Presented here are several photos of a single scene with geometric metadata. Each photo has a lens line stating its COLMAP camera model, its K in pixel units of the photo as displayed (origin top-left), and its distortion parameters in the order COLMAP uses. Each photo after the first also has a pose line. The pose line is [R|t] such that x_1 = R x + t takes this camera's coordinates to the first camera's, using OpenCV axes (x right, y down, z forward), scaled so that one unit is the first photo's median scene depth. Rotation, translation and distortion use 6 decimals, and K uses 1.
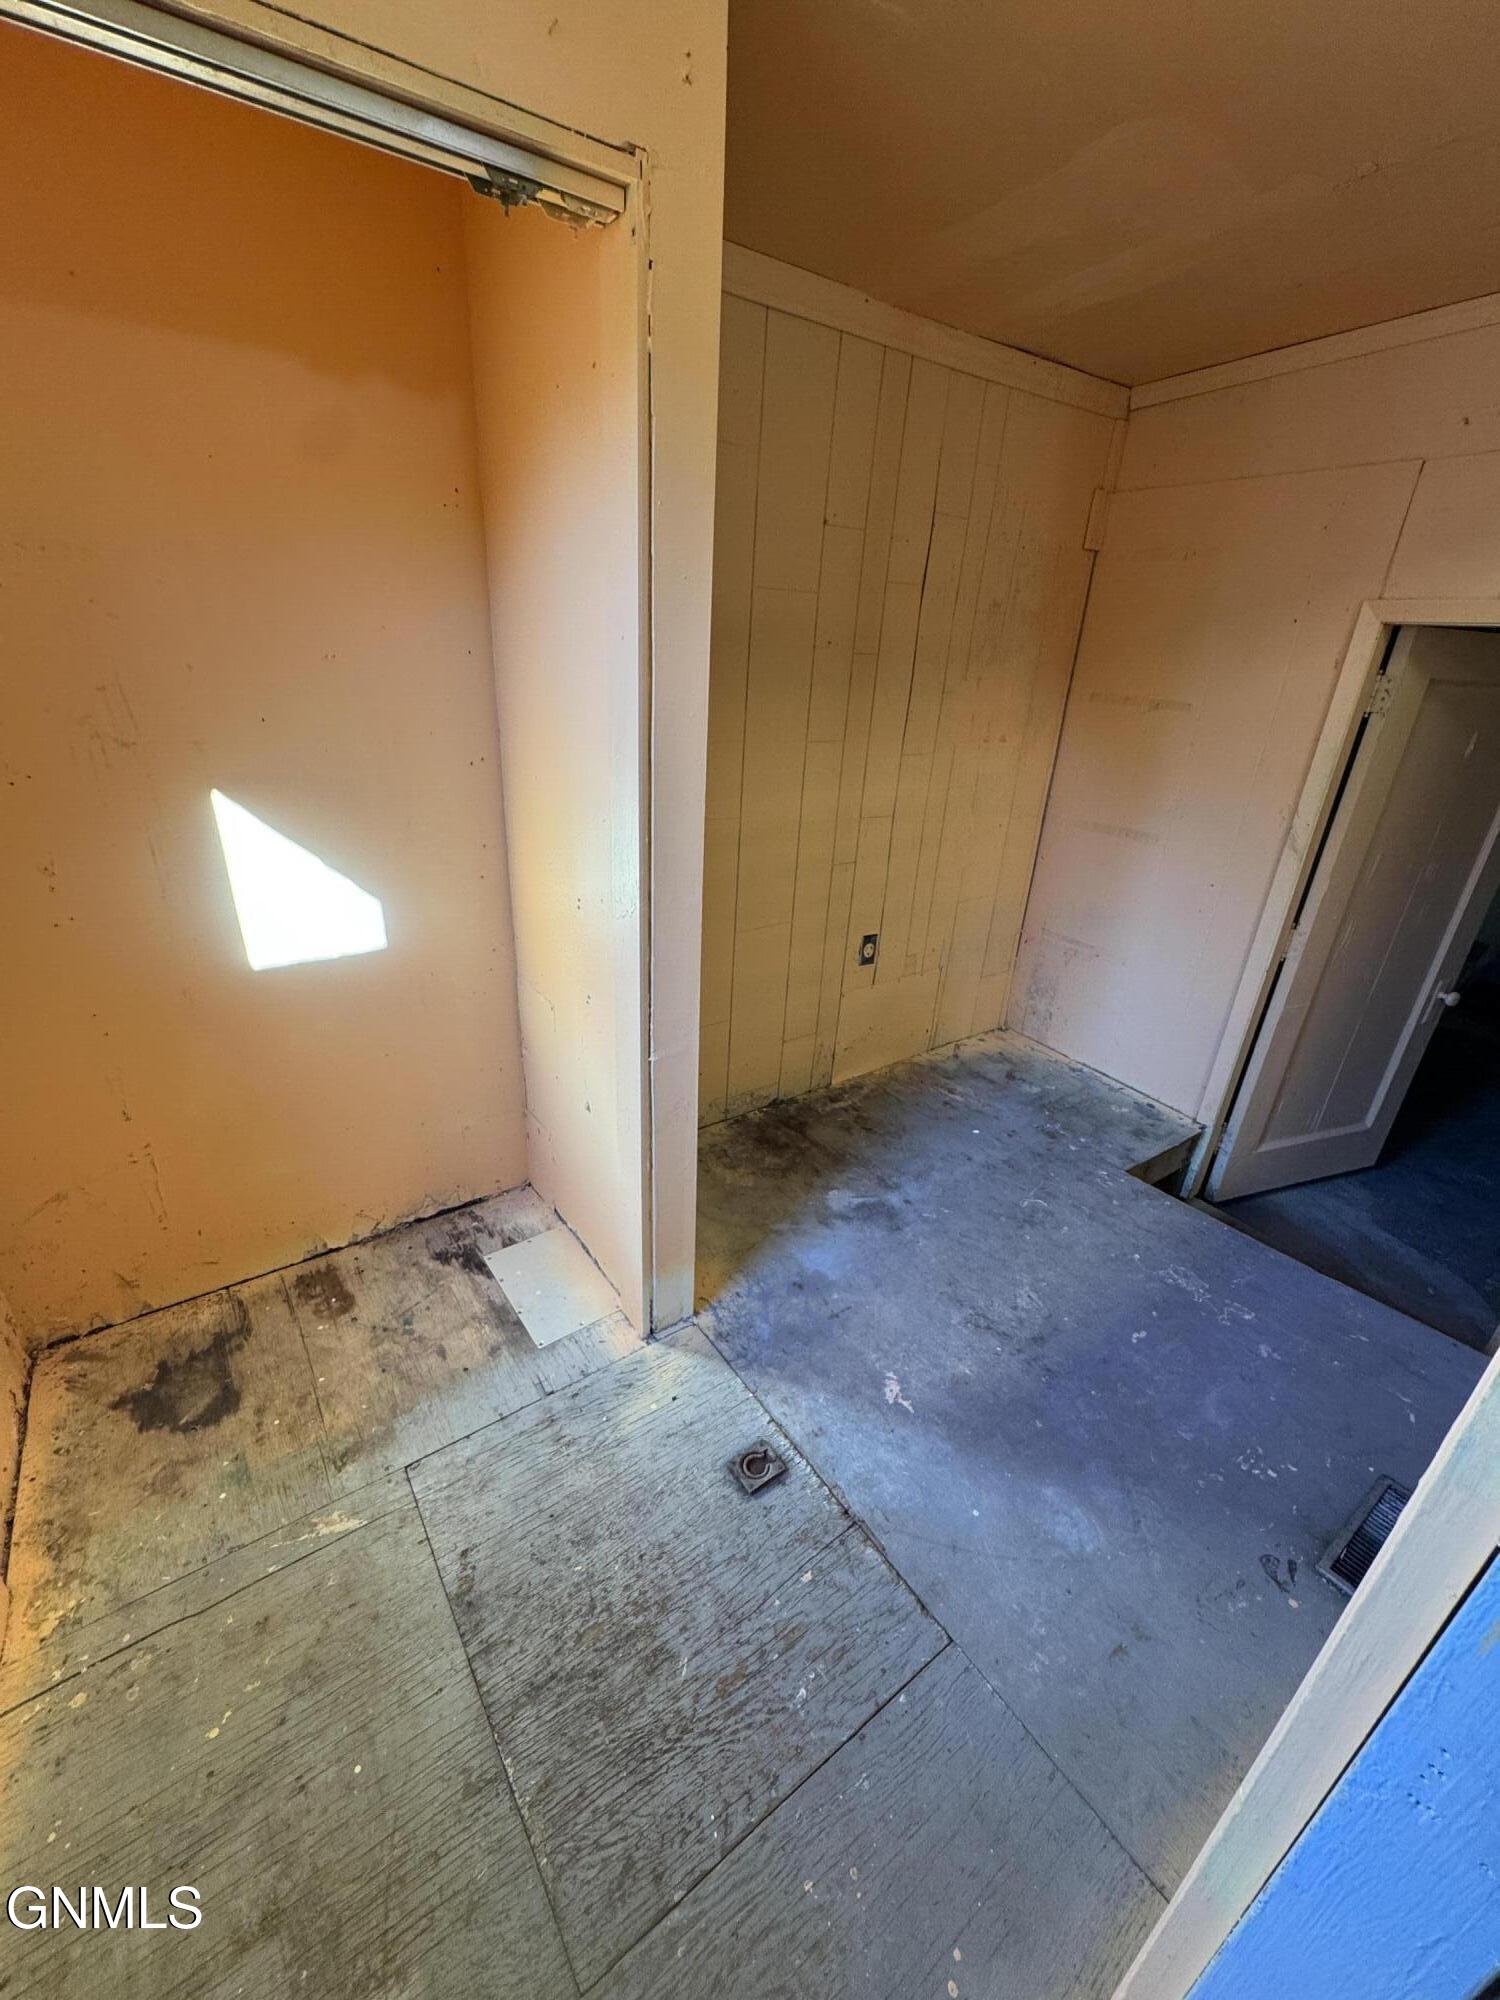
lens RADIAL K [[800.2, 0, 753.3], [0, 800.2, 1002.4], [0, 0, 1]] dist [0.002383, 0.000500]
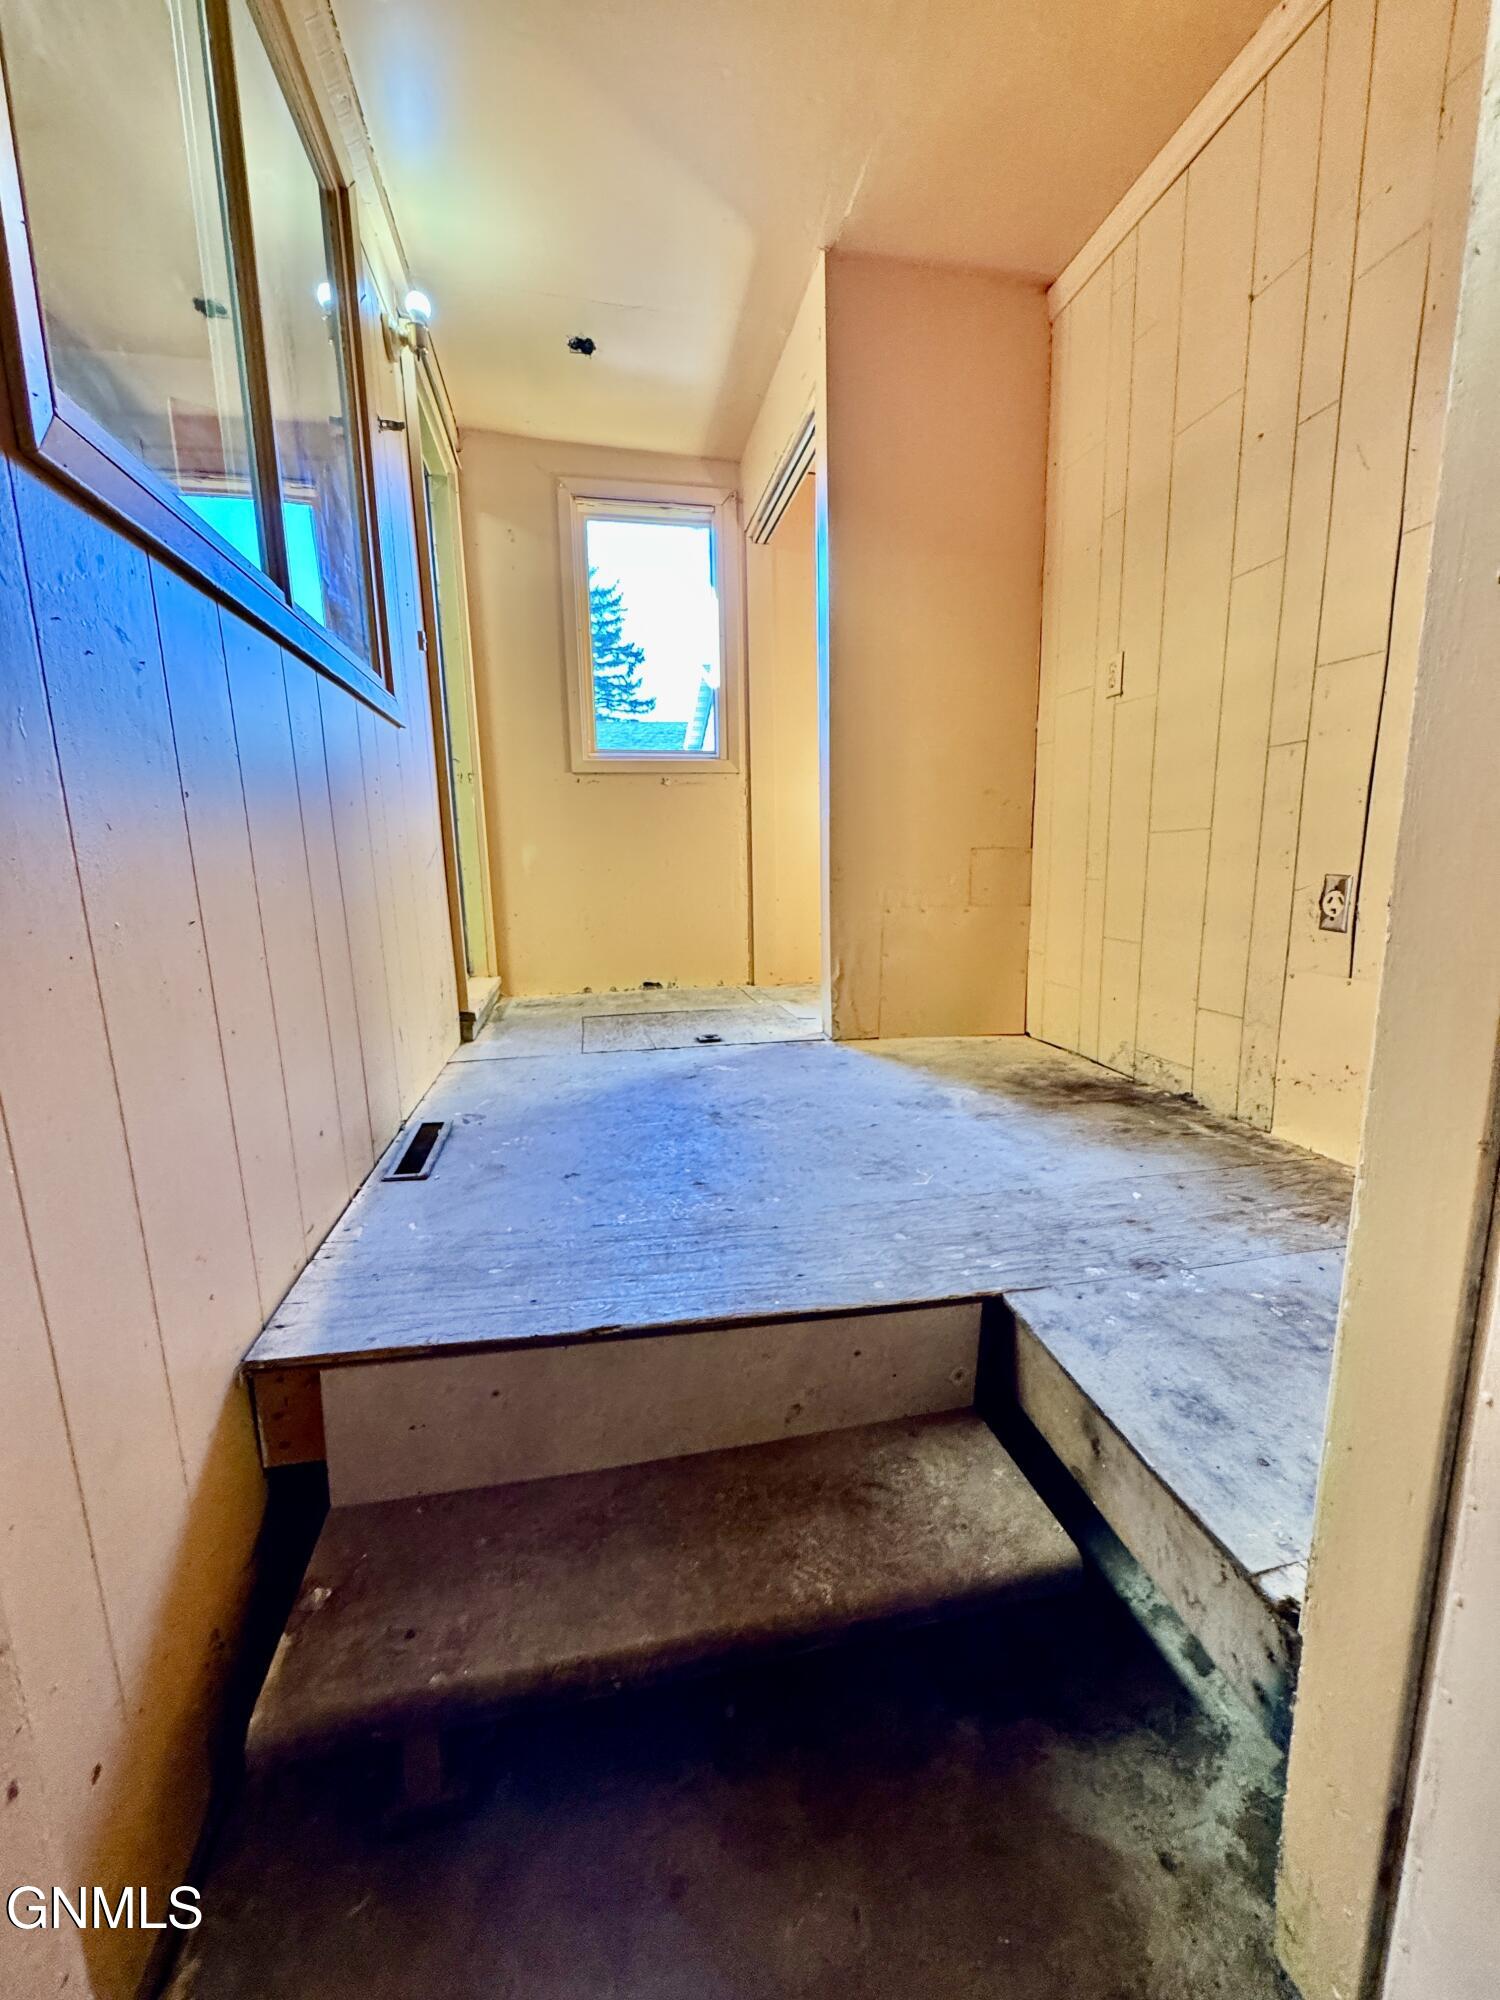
lens RADIAL K [[800.2, 0, 756.2], [0, 800.2, 998.3], [0, 0, 1]] dist [0.002383, 0.000500]
pose [[-0.396481, 0.126560, -0.909277, 0.898297], [-0.379267, 0.879398, 0.287777, -0.016325], [0.836038, 0.458957, -0.300665, 0.925211]]
